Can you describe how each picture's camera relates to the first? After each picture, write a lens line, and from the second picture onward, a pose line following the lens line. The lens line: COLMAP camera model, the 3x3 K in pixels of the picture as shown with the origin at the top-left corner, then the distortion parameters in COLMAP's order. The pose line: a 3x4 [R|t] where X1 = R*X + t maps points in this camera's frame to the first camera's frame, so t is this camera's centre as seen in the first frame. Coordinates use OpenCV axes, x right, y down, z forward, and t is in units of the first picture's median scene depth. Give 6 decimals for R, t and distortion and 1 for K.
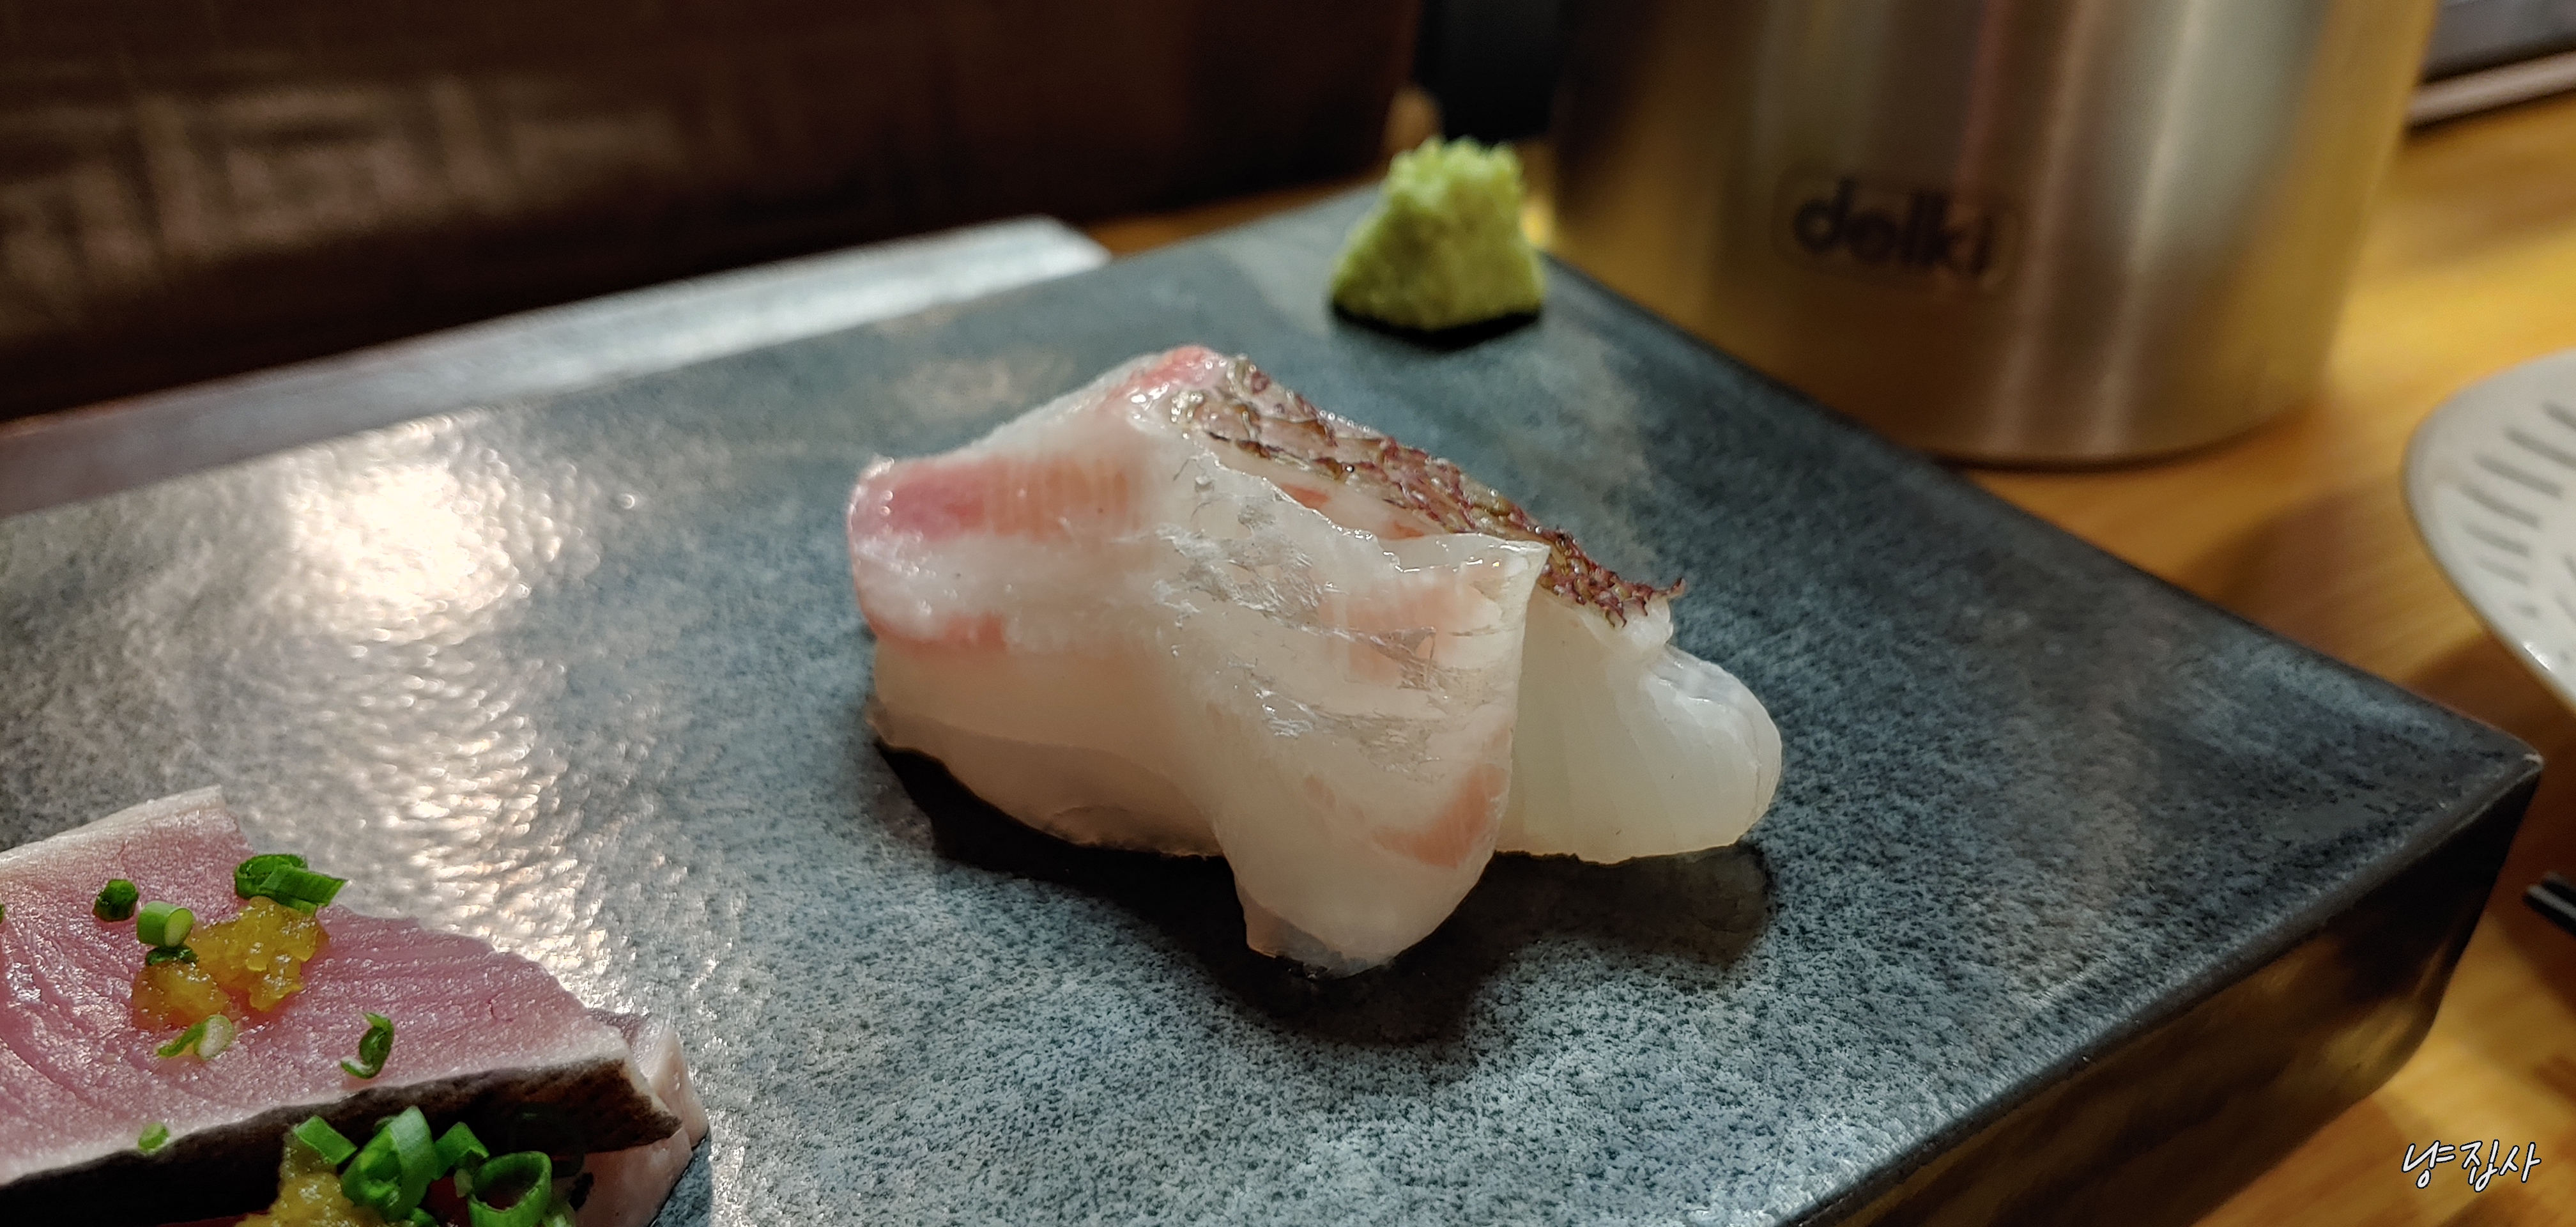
lens RADIAL K [[2104.5, 0, 1281.0], [0, 2104.5, 611.8], [0, 0, 1]] dist [0.026355, -0.181632]
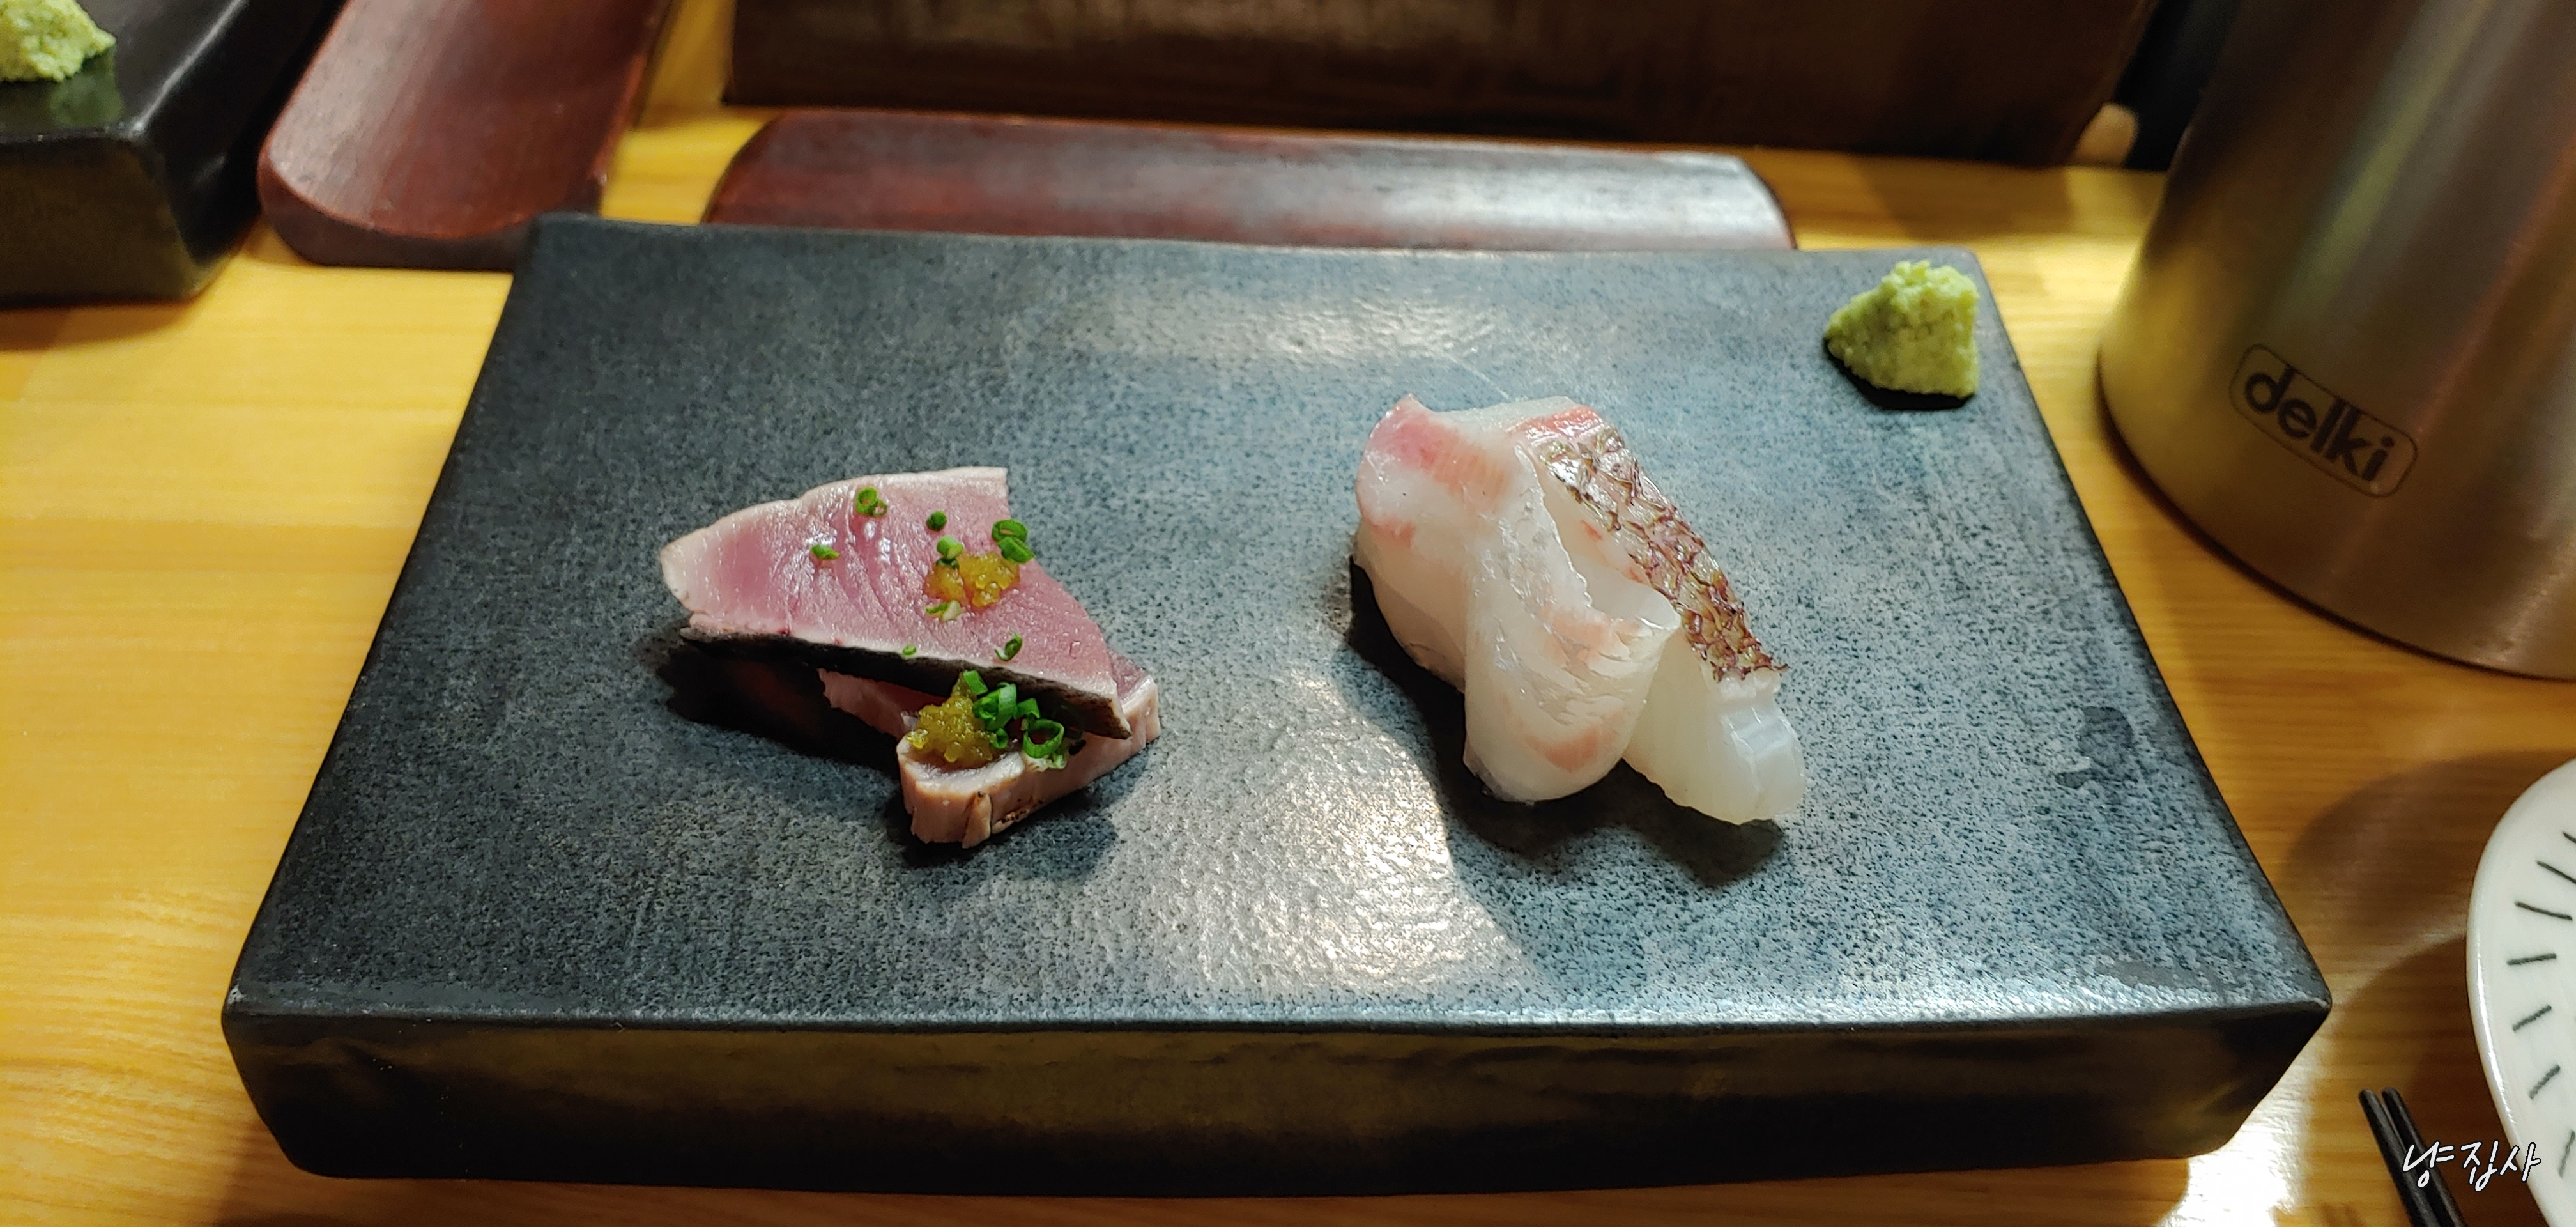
lens RADIAL K [[2035.4, 0, 1269.3], [0, 2035.4, 623.9], [0, 0, 1]] dist [0.104119, -0.432484]
pose [[0.857988, 0.383349, -0.341907, 0.410566], [-0.306200, 0.916120, 0.258777, -0.361026], [0.412429, -0.117335, 0.903402, -0.635374]]
